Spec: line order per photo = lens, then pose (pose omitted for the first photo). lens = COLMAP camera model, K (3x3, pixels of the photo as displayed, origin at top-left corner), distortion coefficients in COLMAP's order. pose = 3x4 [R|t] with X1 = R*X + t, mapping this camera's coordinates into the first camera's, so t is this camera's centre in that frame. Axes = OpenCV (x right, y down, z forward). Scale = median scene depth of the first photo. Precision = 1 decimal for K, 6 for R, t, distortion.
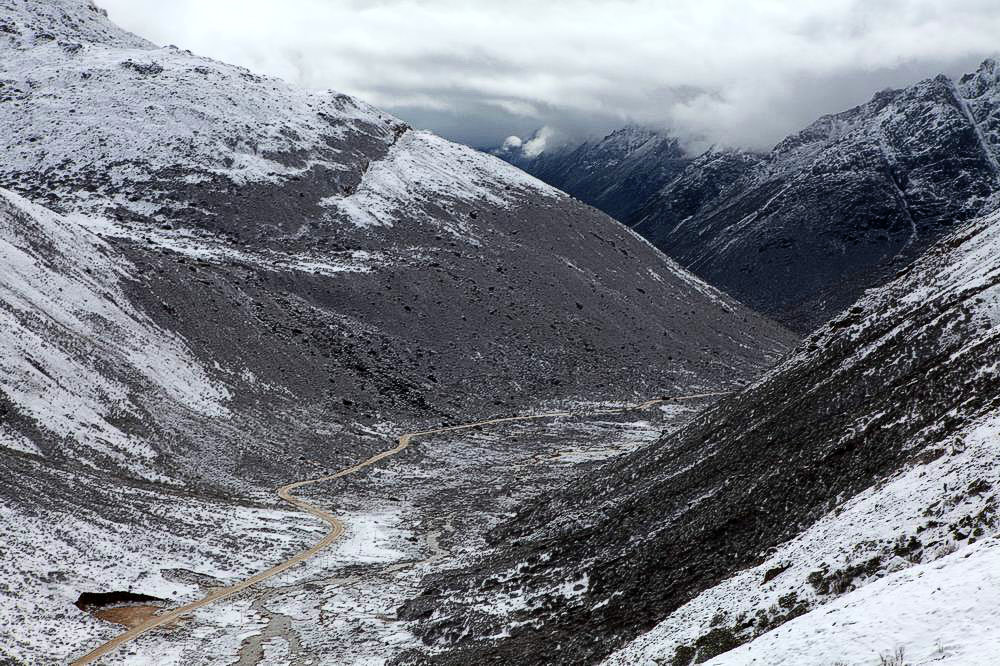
lens RADIAL K [[1872.2, 0, 510.9], [0, 1872.2, 346.2], [0, 0, 1]] dist [0.185682, -0.187865]
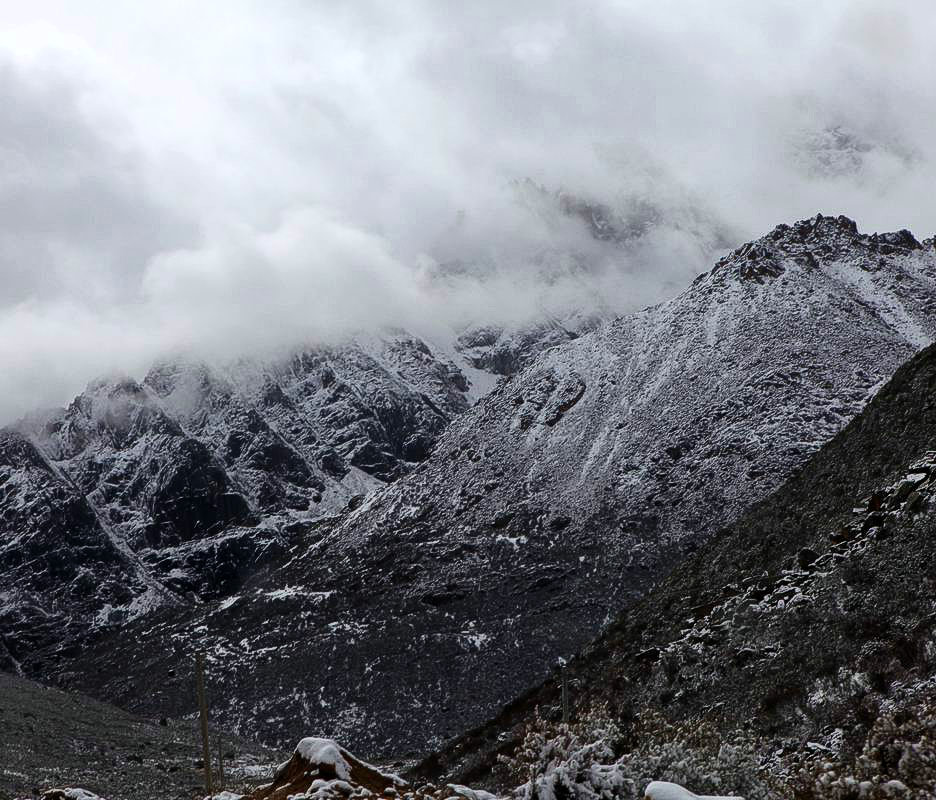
lens RADIAL K [[2558.6, 0, 468.0], [0, 2558.6, 400.0], [0, 0, 1]] dist [0.102992, 0.374484]
pose [[0.880236, -0.060938, 0.470606, -0.061612], [0.167759, 0.967642, -0.188482, 0.057633], [-0.443893, 0.244857, 0.861977, 0.468627]]
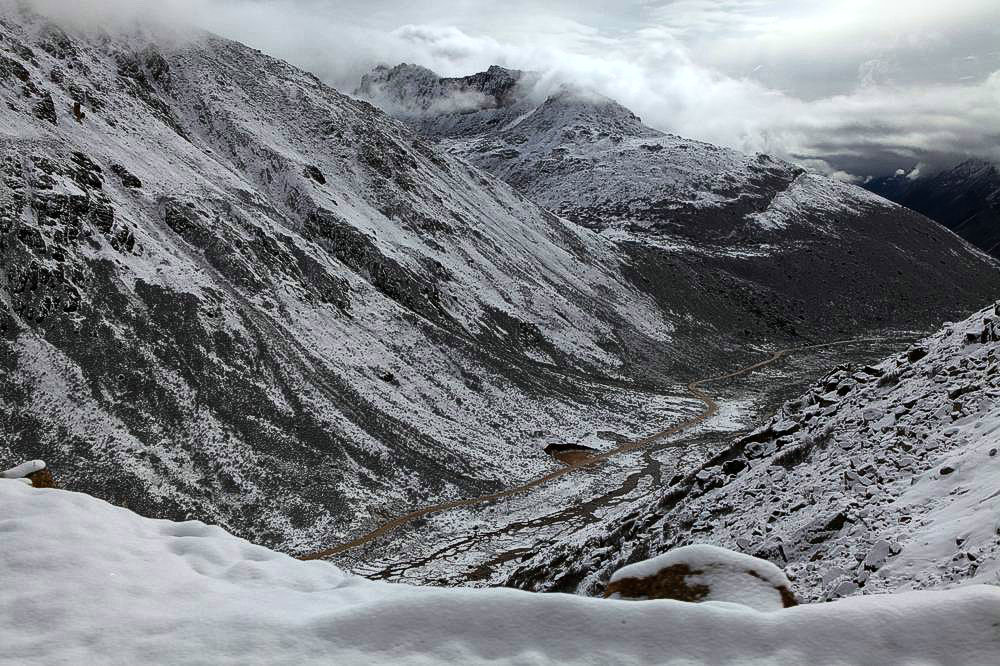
lens RADIAL K [[1004.0, 0, 500.0], [0, 1004.0, 333.0], [0, 0, 1]] dist [-0.097205, 0.161327]
pose [[0.924543, 0.003916, -0.381057, 0.042756], [0.012205, 0.999130, 0.039880, -0.007203], [0.380882, -0.041522, 0.923691, 0.036226]]
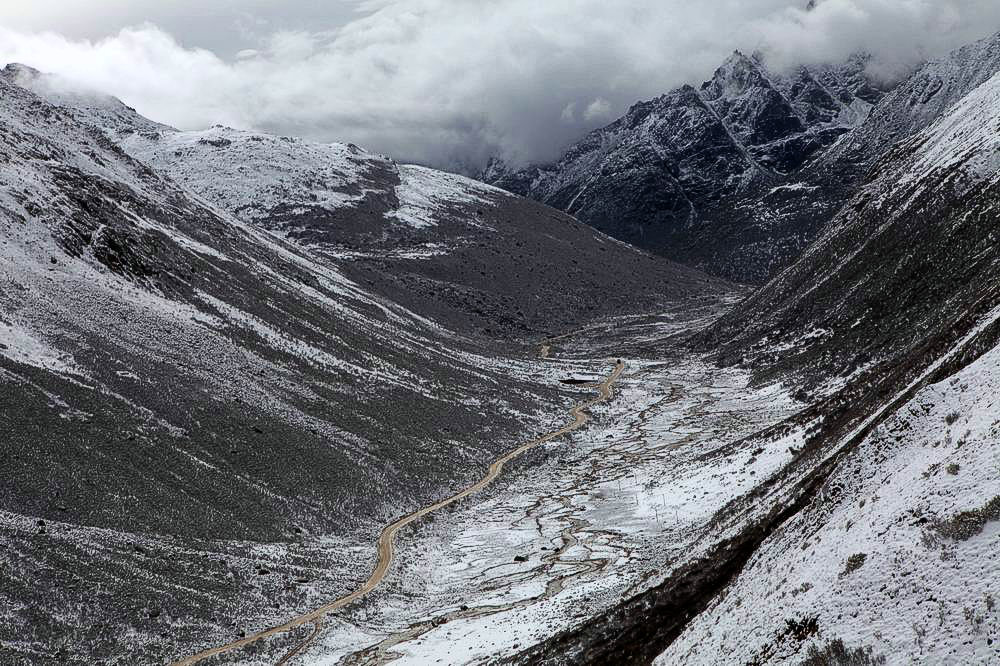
lens RADIAL K [[1792.0, 0, 500.0], [0, 1792.0, 333.0], [0, 0, 1]] dist [0.131571, -0.059230]
pose [[0.974324, -0.152598, 0.165547, -0.242434], [0.157731, 0.987314, -0.018234, 0.045713], [-0.160664, 0.043878, 0.986033, -0.316200]]
